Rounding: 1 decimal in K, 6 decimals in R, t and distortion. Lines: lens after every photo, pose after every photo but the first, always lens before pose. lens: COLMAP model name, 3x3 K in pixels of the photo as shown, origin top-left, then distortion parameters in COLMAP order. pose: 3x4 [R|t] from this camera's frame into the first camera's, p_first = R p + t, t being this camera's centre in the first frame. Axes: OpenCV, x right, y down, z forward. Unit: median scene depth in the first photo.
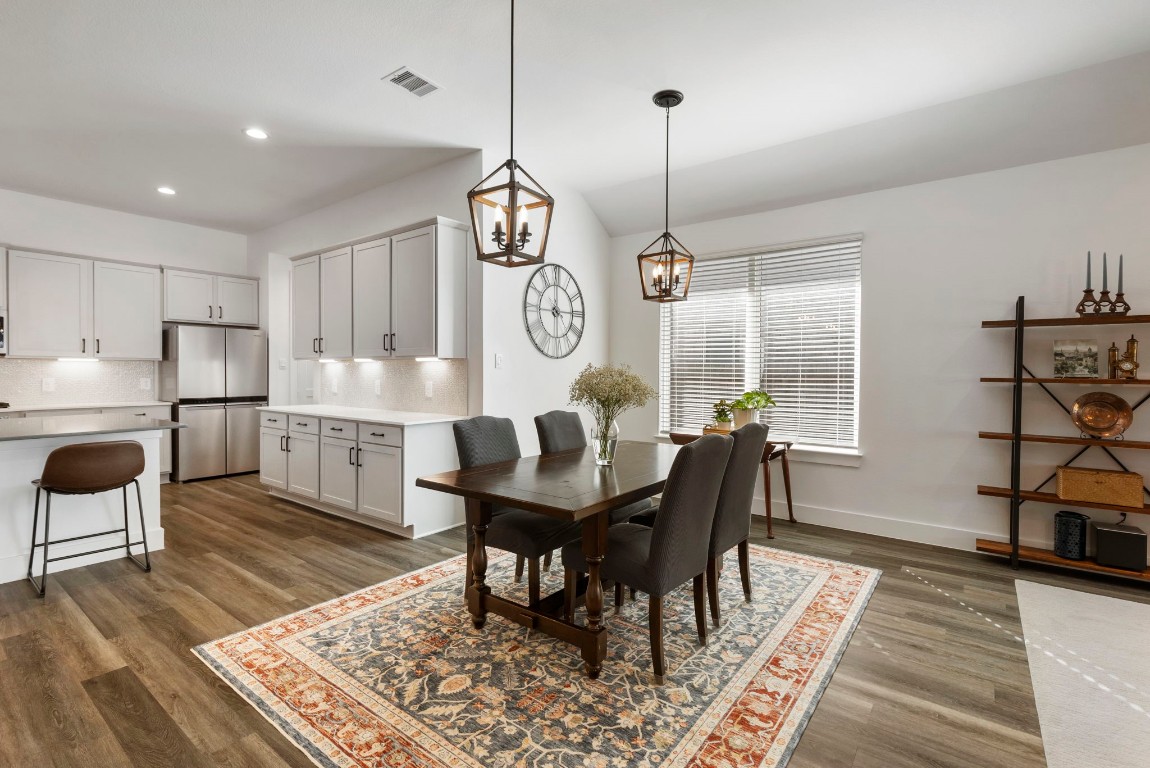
lens RADIAL K [[524.5, 0, 574.3], [0, 524.5, 379.1], [0, 0, 1]] dist [0.005913, 0.000434]
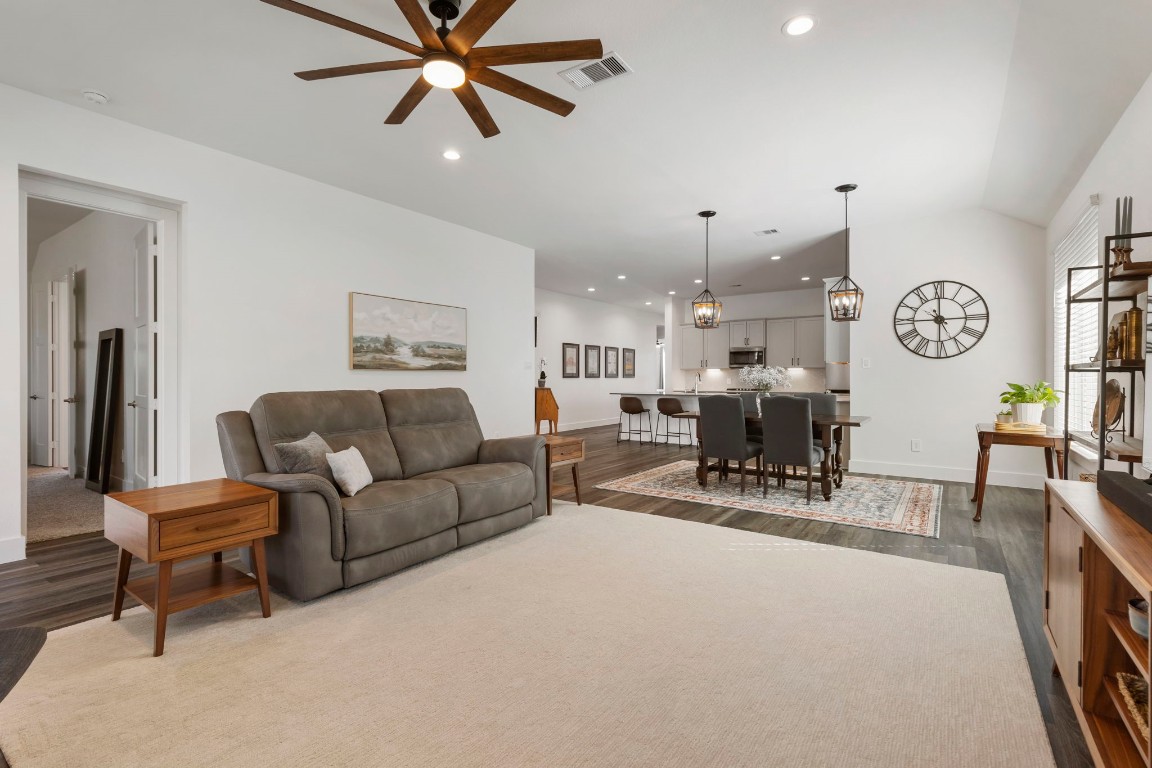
lens RADIAL K [[525.4, 0, 575.3], [0, 525.4, 379.1], [0, 0, 1]] dist [0.005913, 0.000434]
pose [[0.033966, -0.005188, -0.999410, 1.748350], [-0.008720, 0.999947, -0.005487, 0.034250], [0.999385, 0.008901, 0.033919, 0.179687]]
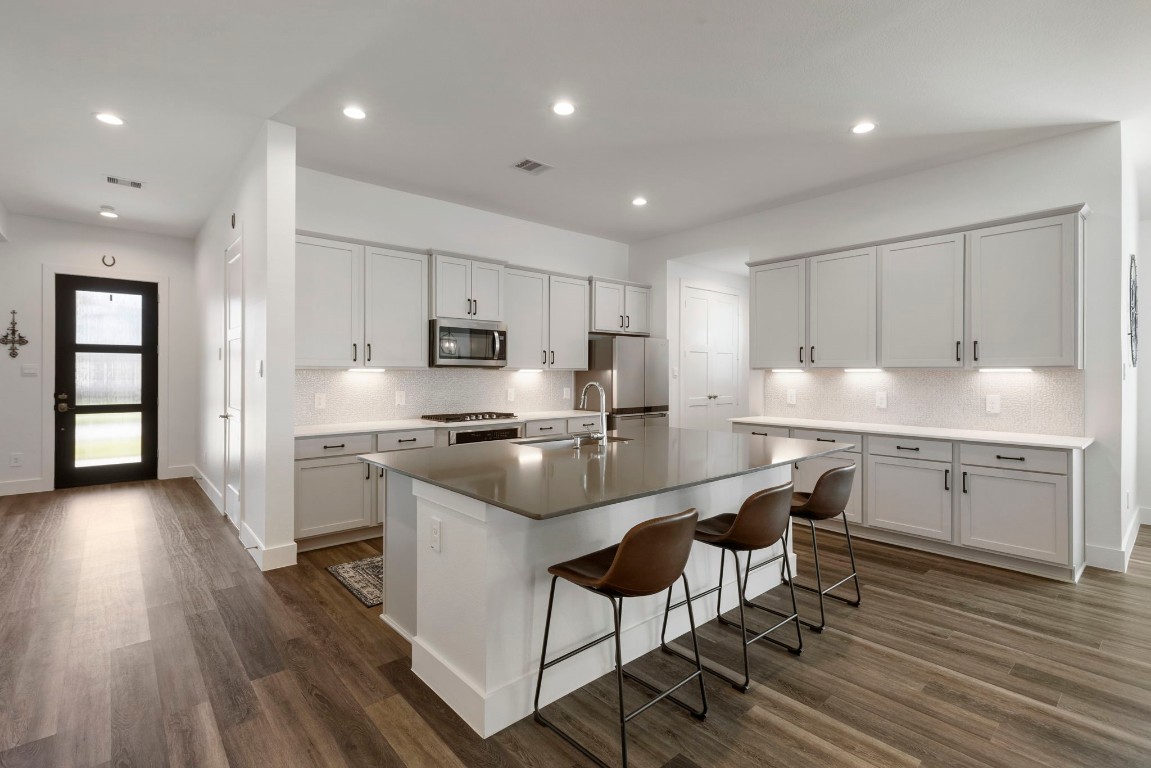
lens RADIAL K [[526.8, 0, 575.3], [0, 526.8, 374.0], [0, 0, 1]] dist [0.002956, 0.000522]
pose [[0.979843, -0.004721, -0.199715, -1.117634], [0.002308, 0.999922, -0.012312, -0.029875], [0.199758, 0.011602, 0.979777, -0.002721]]
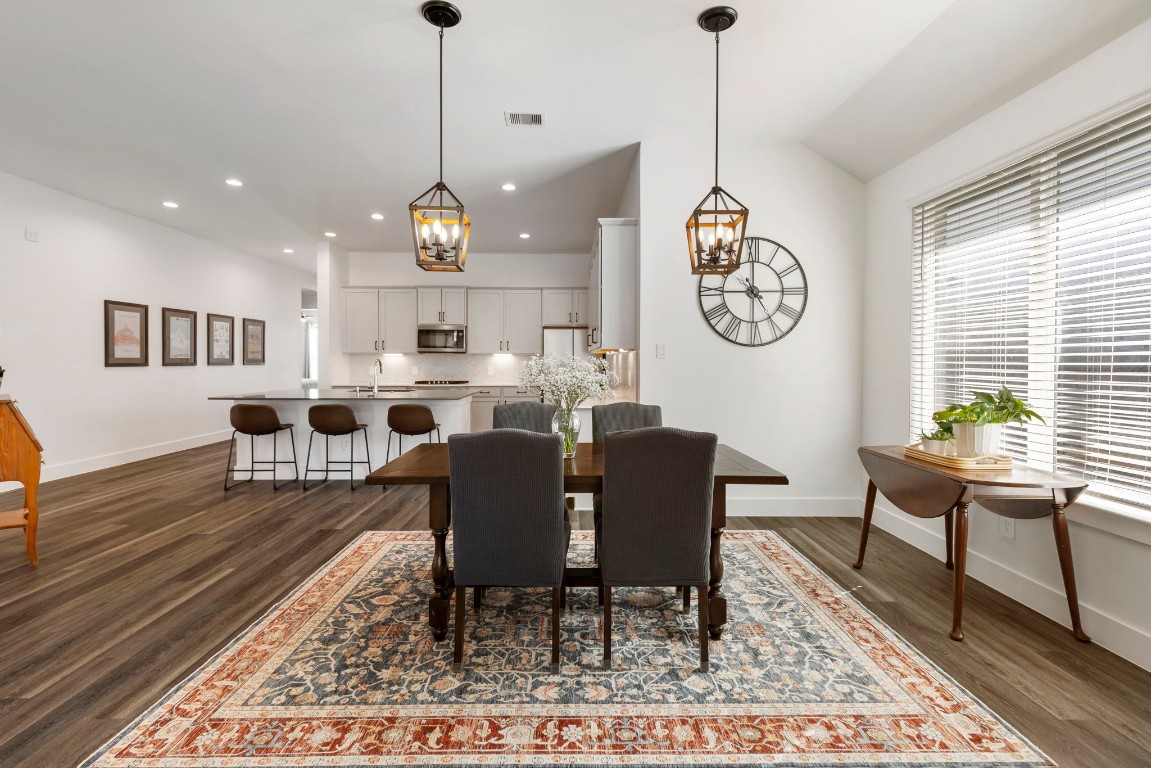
lens RADIAL K [[530.5, 0, 578.0], [0, 530.5, 367.3], [0, 0, 1]] dist [0.008435, -0.000476]
pose [[0.624457, 0.004691, -0.781045, 0.711887], [-0.007181, 0.999974, 0.000265, -0.004084], [0.781026, 0.005443, 0.624475, 0.346891]]
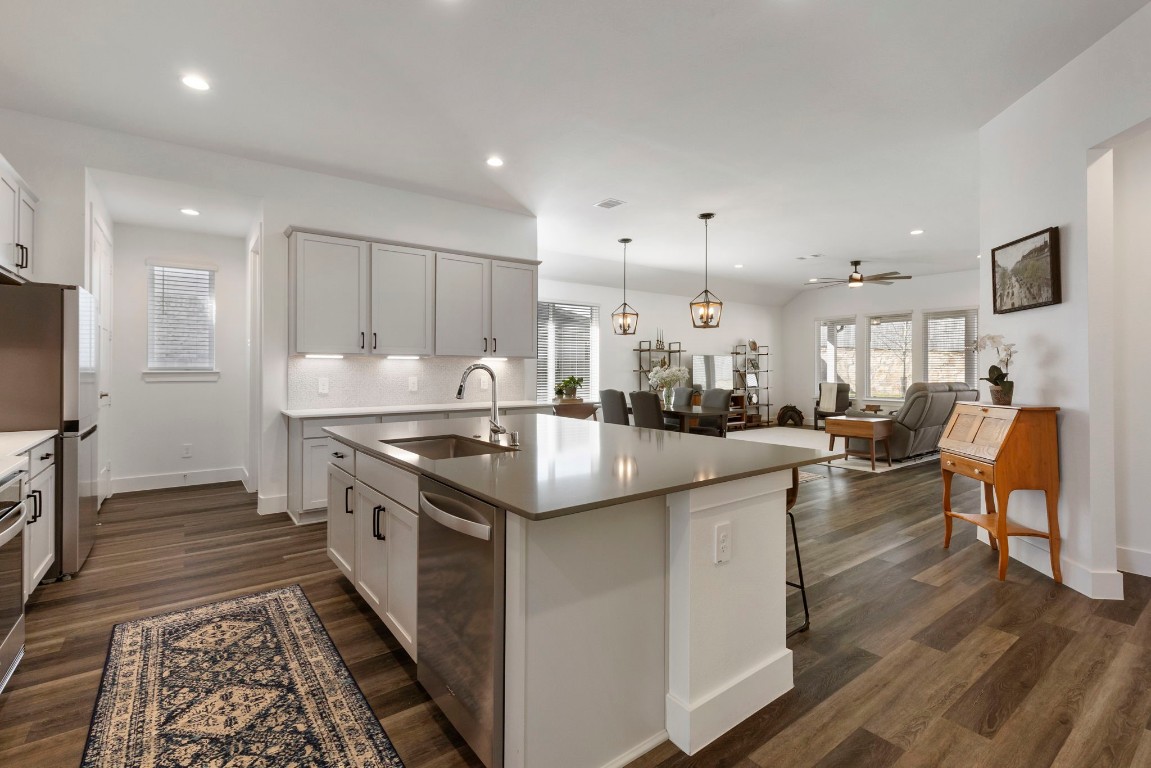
lens RADIAL K [[530.5, 0, 578.0], [0, 530.5, 367.3], [0, 0, 1]] dist [0.008435, -0.000476]
pose [[0.270330, -0.003028, 0.962763, -2.031508], [0.009328, 0.999956, 0.000526, -0.022851], [-0.962722, 0.008838, 0.270347, 0.631759]]
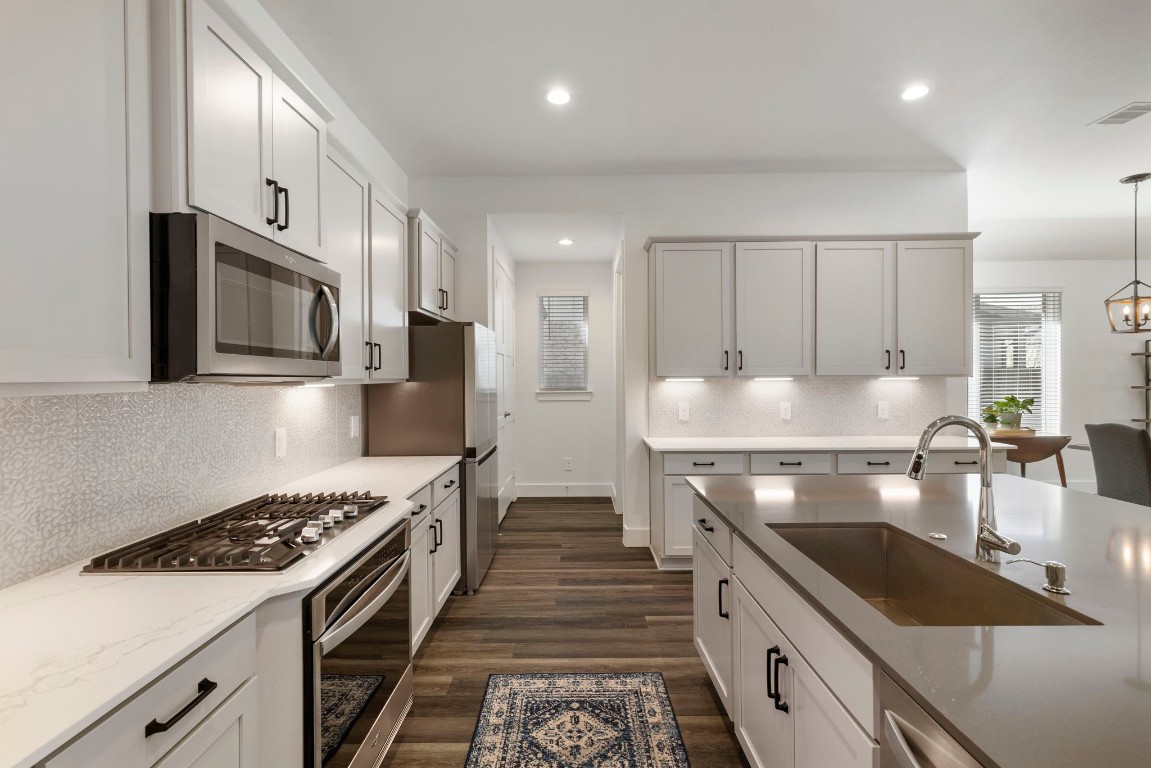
lens RADIAL K [[525.0, 0, 574.8], [0, 525.0, 379.1], [0, 0, 1]] dist [0.005913, 0.000434]
pose [[0.794596, -0.015437, 0.606942, -1.804174], [0.018507, 0.999828, 0.001201, -0.065968], [-0.606856, 0.010278, 0.794745, 0.842047]]
